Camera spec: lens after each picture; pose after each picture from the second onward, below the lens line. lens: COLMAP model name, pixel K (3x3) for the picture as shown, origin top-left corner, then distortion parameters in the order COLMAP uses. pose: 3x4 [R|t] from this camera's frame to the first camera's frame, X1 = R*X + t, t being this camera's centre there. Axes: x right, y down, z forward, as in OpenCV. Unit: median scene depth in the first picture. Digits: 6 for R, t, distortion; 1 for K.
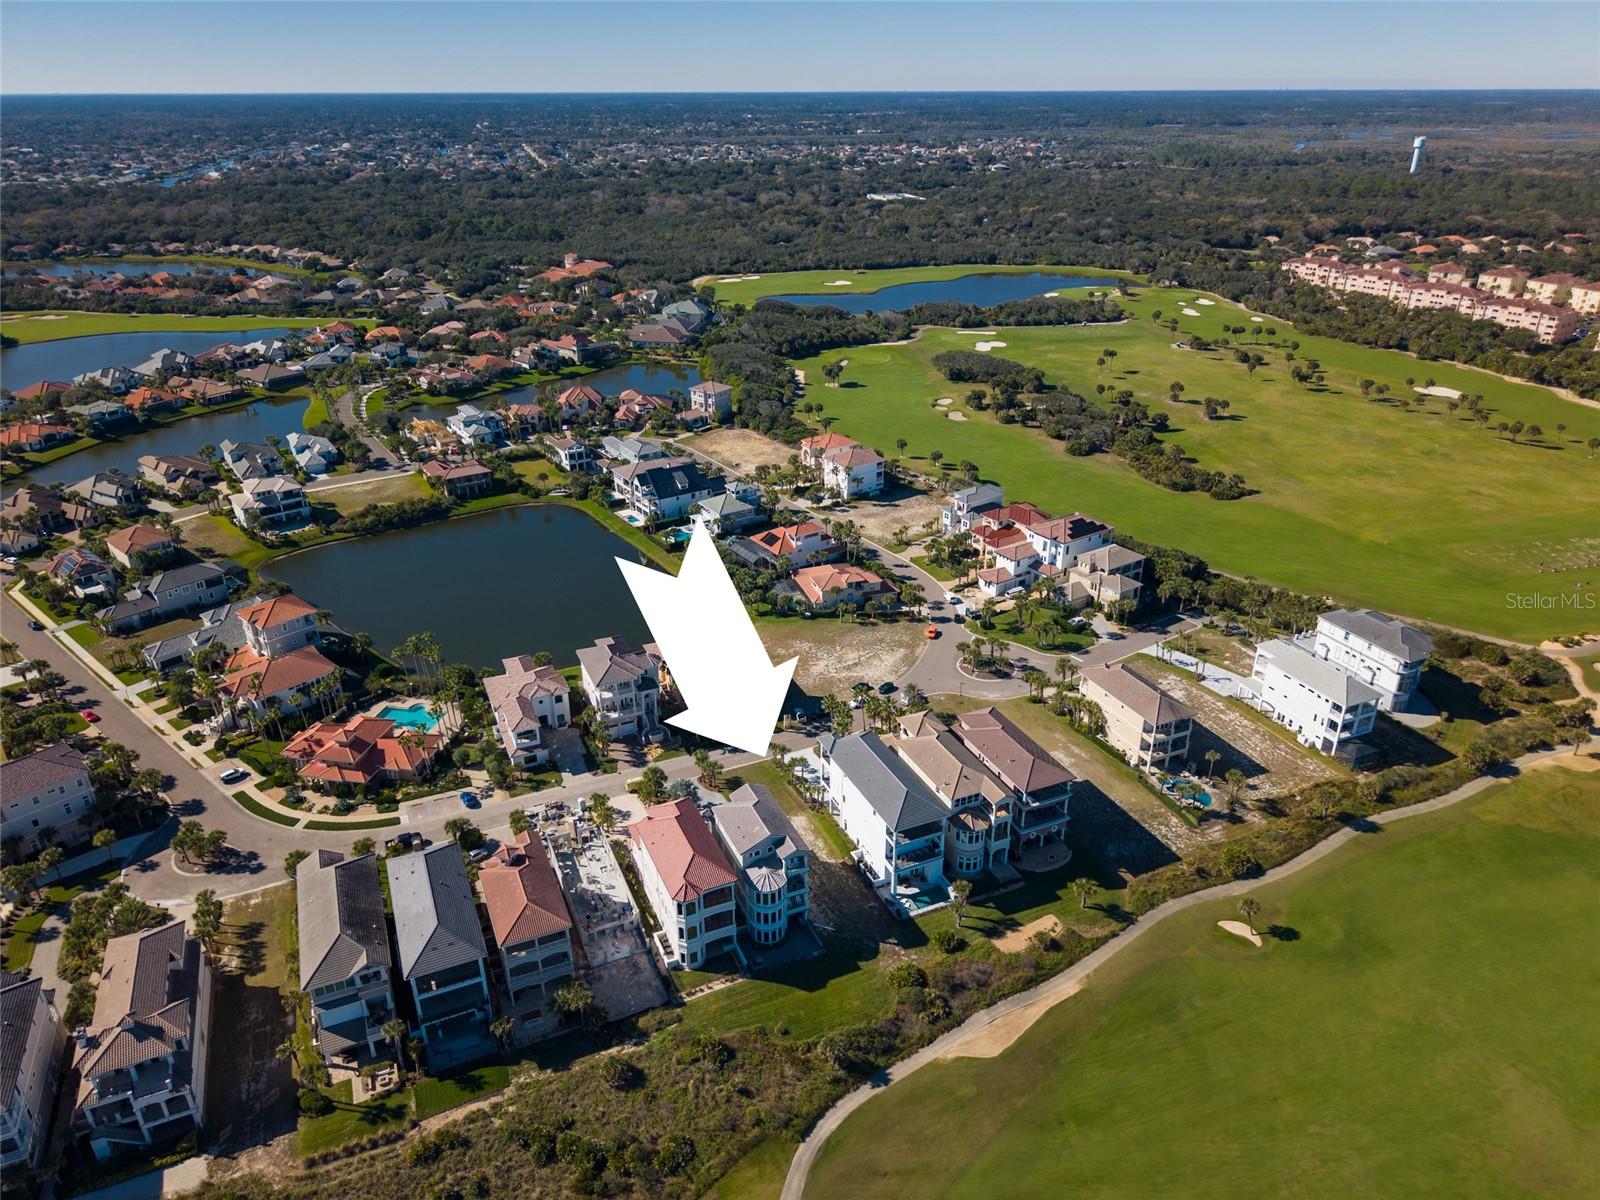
lens RADIAL K [[1073.9, 0, 800.0], [0, 1073.9, 600.0], [0, 0, 1]] dist [0.049570, -0.050845]
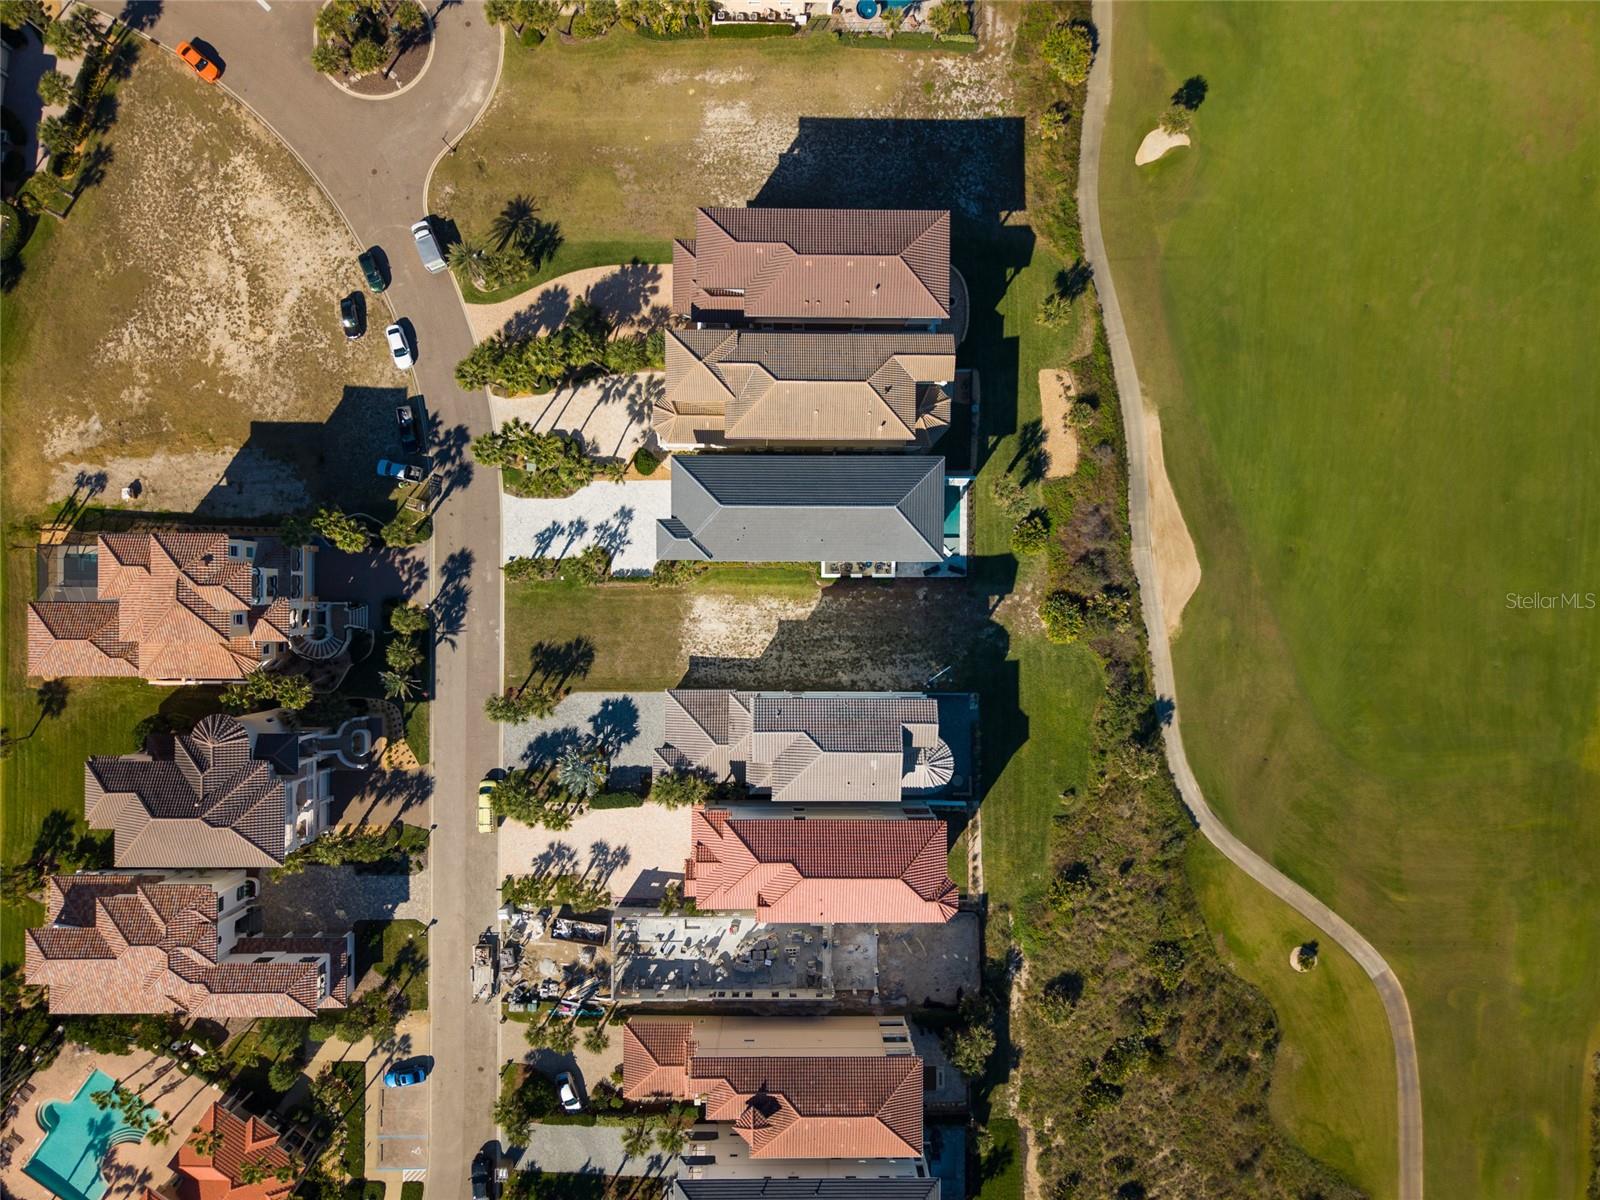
lens RADIAL K [[1088.2, 0, 800.0], [0, 1088.2, 600.0], [0, 0, 1]] dist [0.017713, -0.007160]
pose [[0.409944, -0.912064, 0.009173, 0.011536], [0.369123, 0.175089, 0.912739, -0.191009], [-0.834083, -0.370786, 0.408441, 0.378393]]
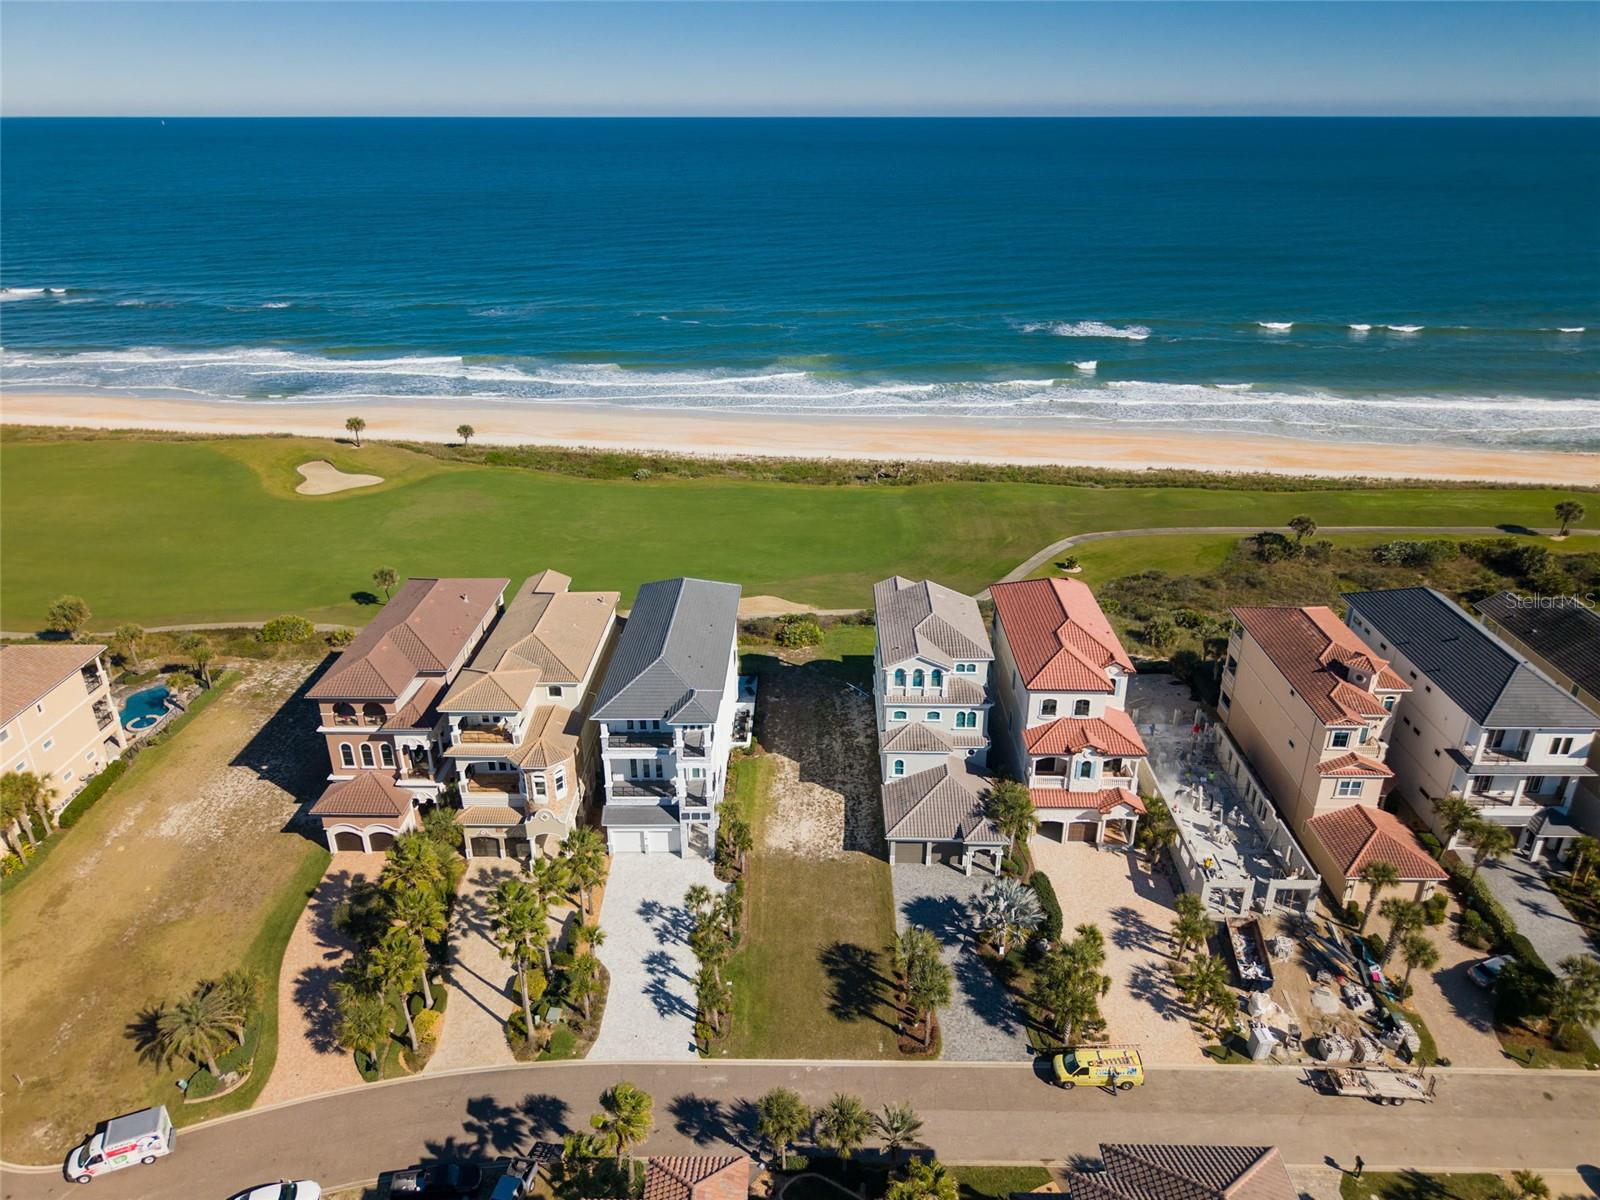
lens RADIAL K [[1084.3, 0, 805.2], [0, 1084.3, 594.5], [0, 0, 1]] dist [0.011565, -0.002837]
pose [[-0.907492, -0.165989, 0.385884, -0.099481], [0.183723, 0.669267, 0.719950, -0.122270], [-0.377763, 0.724244, -0.576858, 0.652242]]
